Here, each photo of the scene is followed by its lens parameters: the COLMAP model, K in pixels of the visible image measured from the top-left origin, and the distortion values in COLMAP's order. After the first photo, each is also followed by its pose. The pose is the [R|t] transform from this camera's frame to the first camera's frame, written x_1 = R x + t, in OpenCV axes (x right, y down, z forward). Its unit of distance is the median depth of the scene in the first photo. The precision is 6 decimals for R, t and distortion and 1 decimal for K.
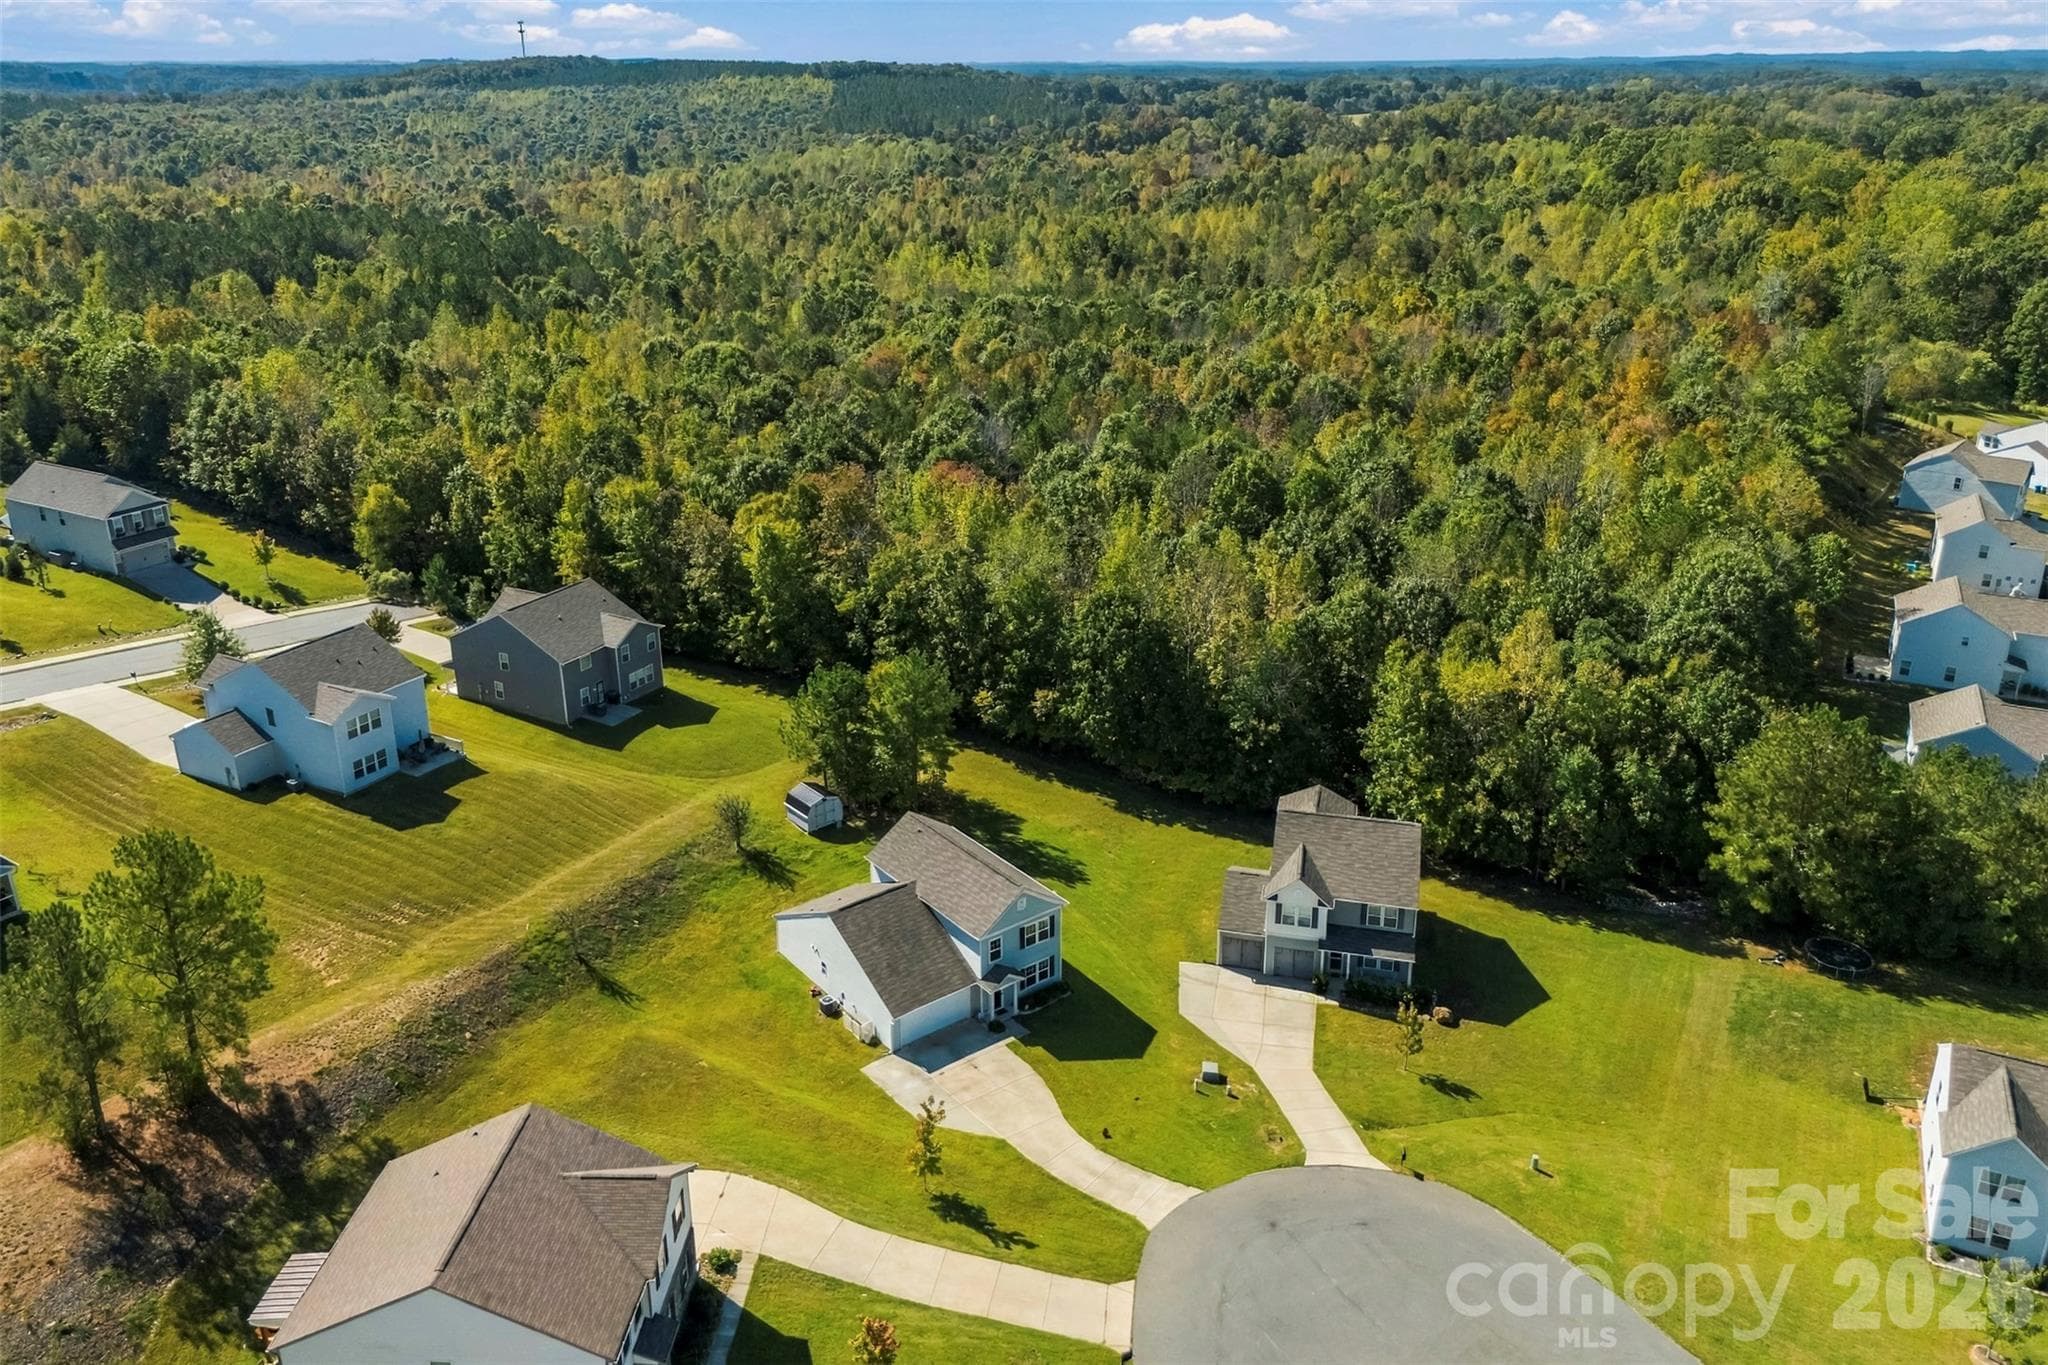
lens RADIAL K [[1512.0, 0, 1029.4], [0, 1512.0, 675.0], [0, 0, 1]] dist [0.098349, -0.098462]
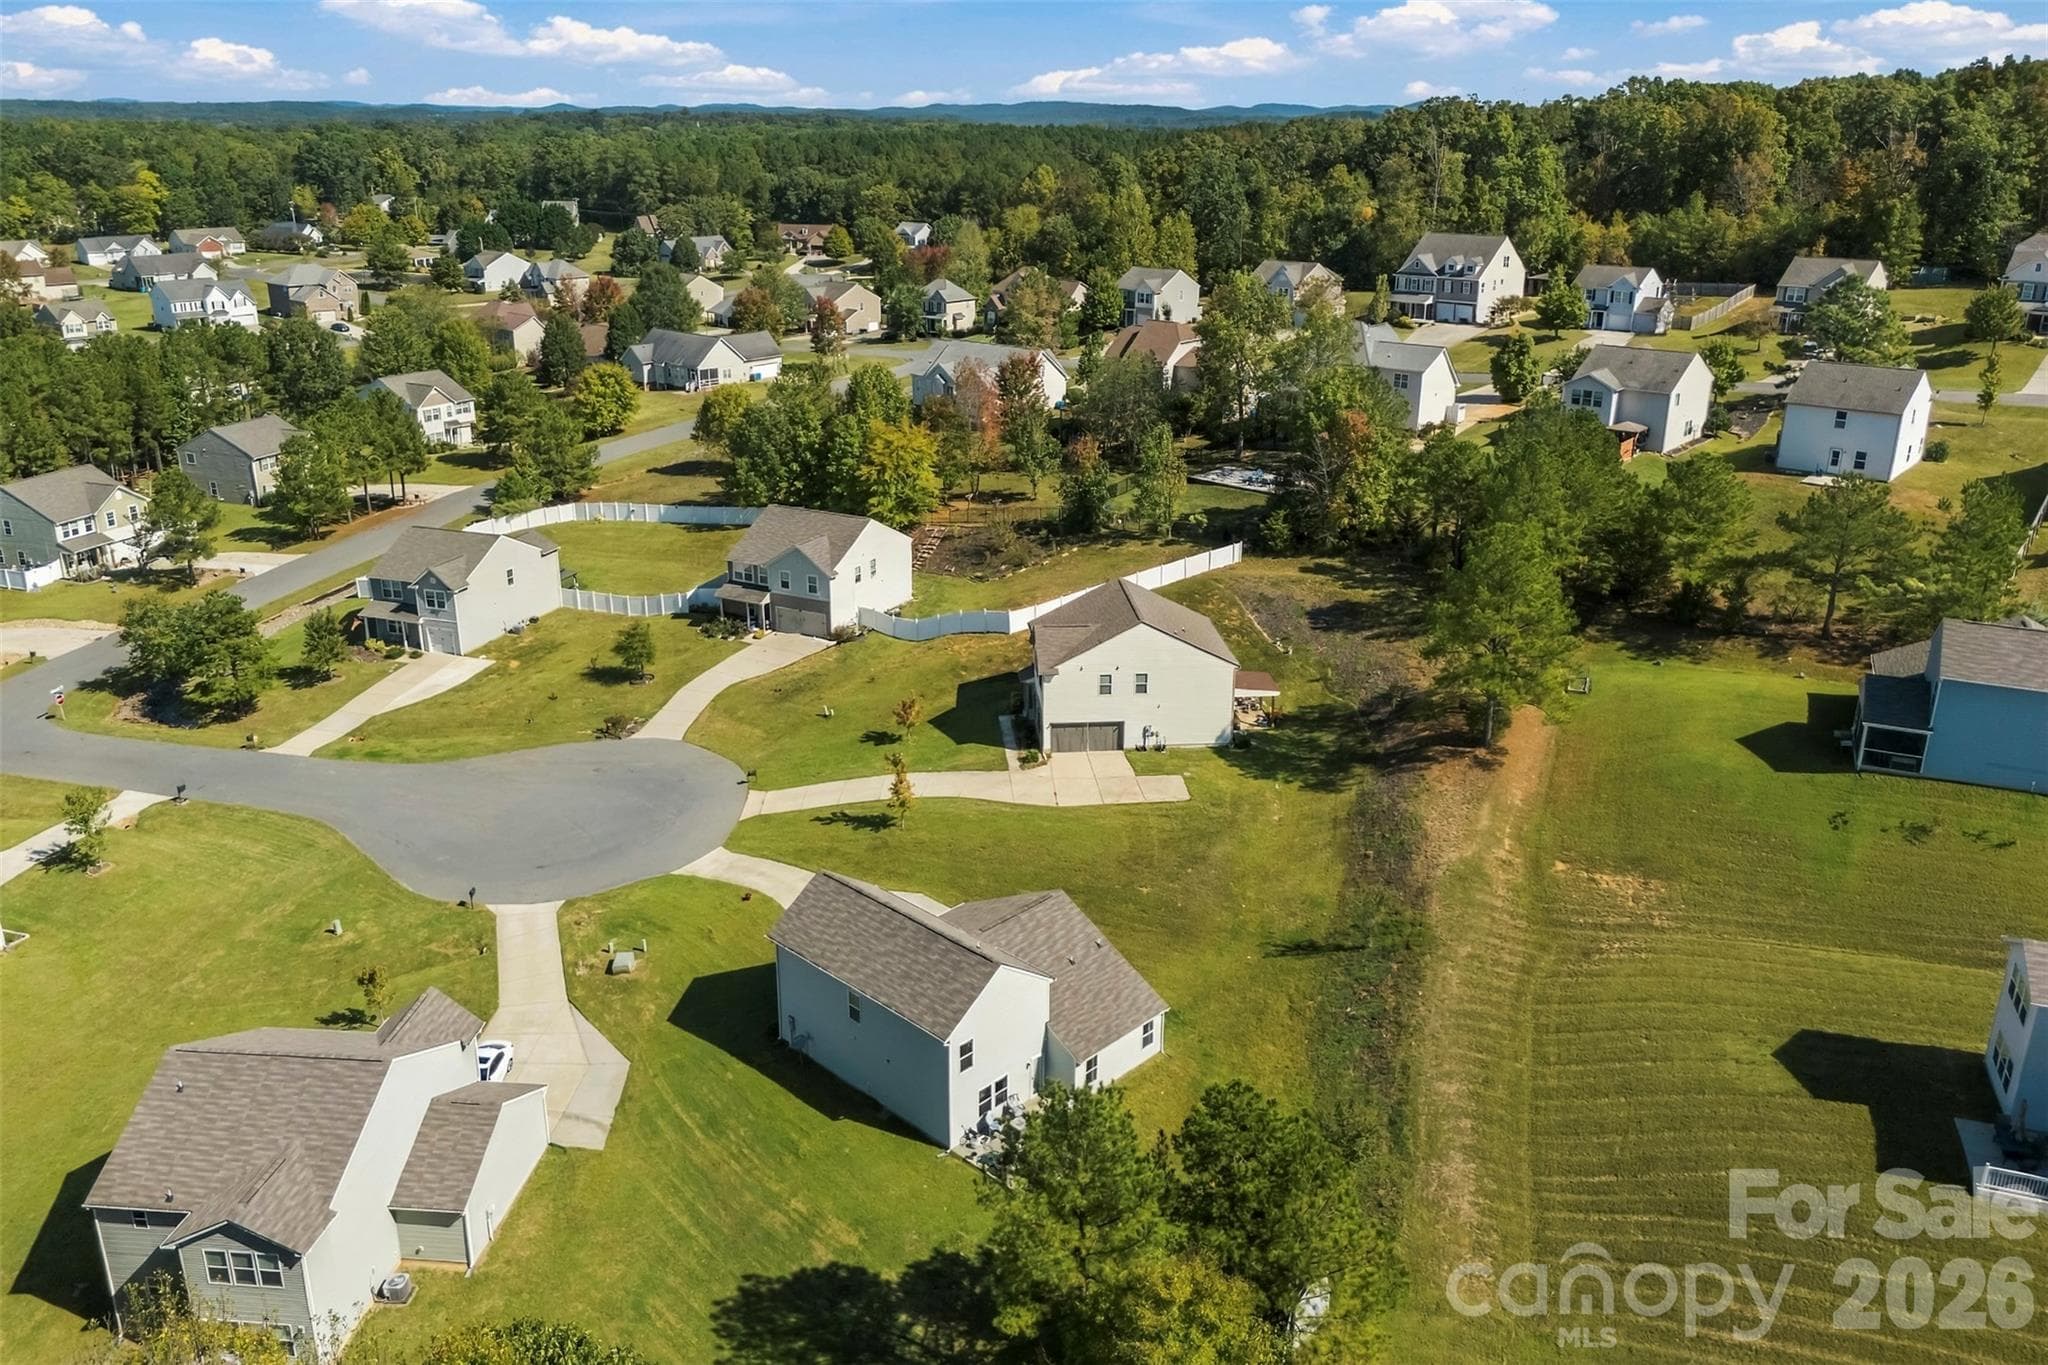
lens RADIAL K [[1512.0, 0, 1029.4], [0, 1512.0, 675.0], [0, 0, 1]] dist [0.098349, -0.098462]
pose [[-0.990141, 0.047721, -0.131694, -0.010686], [-0.054130, 0.736785, 0.673957, -0.412305], [0.129192, 0.674441, -0.726938, 1.280621]]
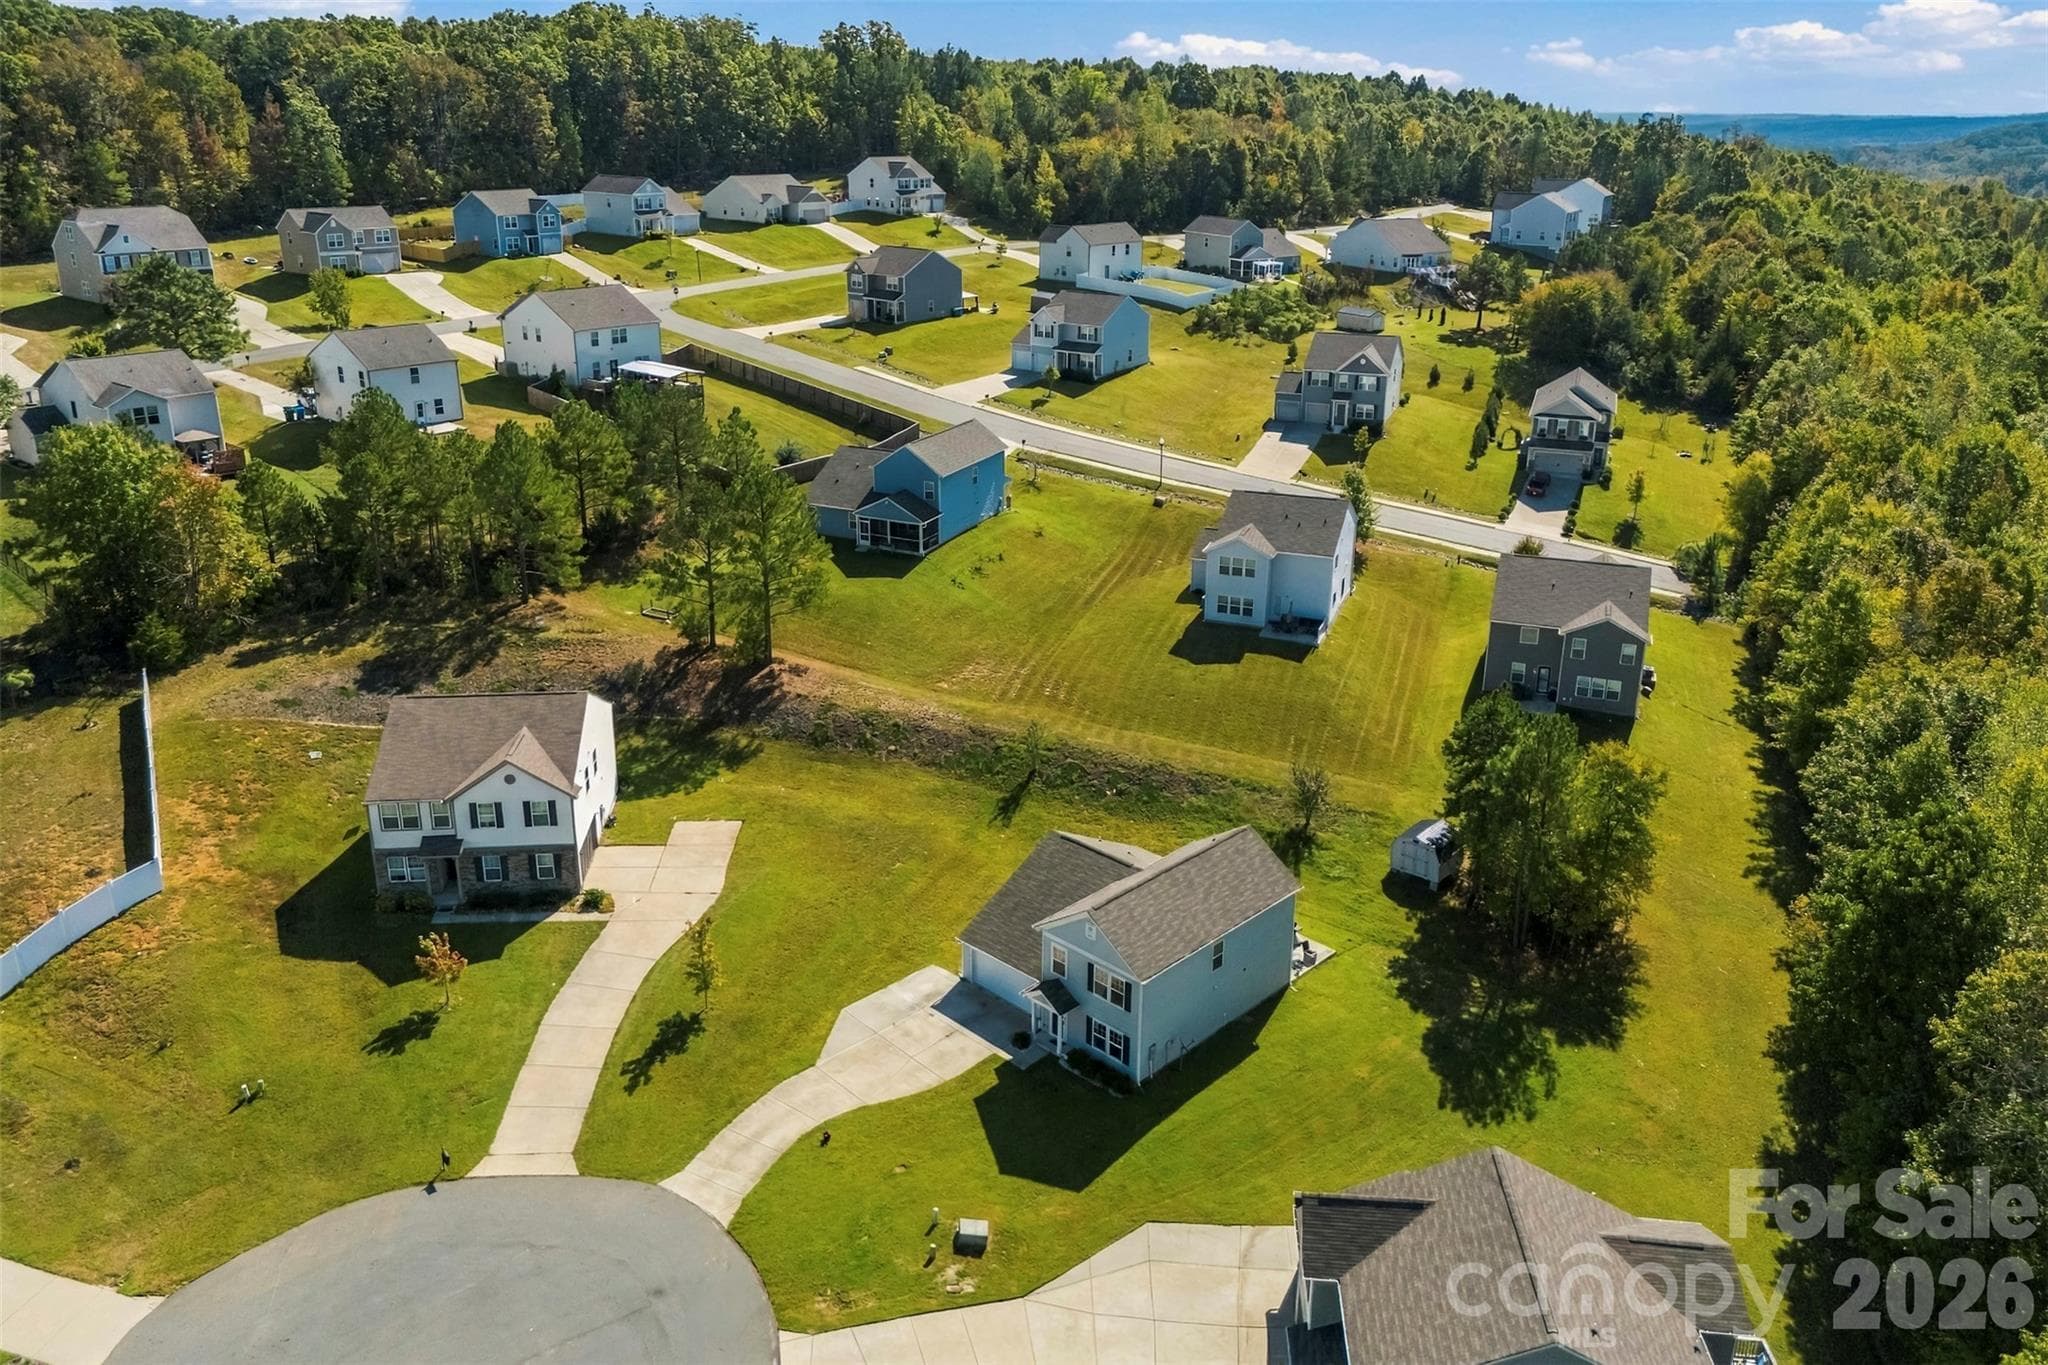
lens RADIAL K [[1512.0, 0, 1029.4], [0, 1512.0, 675.0], [0, 0, 1]] dist [0.098349, -0.098462]
pose [[0.141898, 0.354068, -0.924392, 0.552573], [-0.383025, 0.880739, 0.278552, -0.140870], [0.912774, 0.314540, 0.260592, 0.609647]]
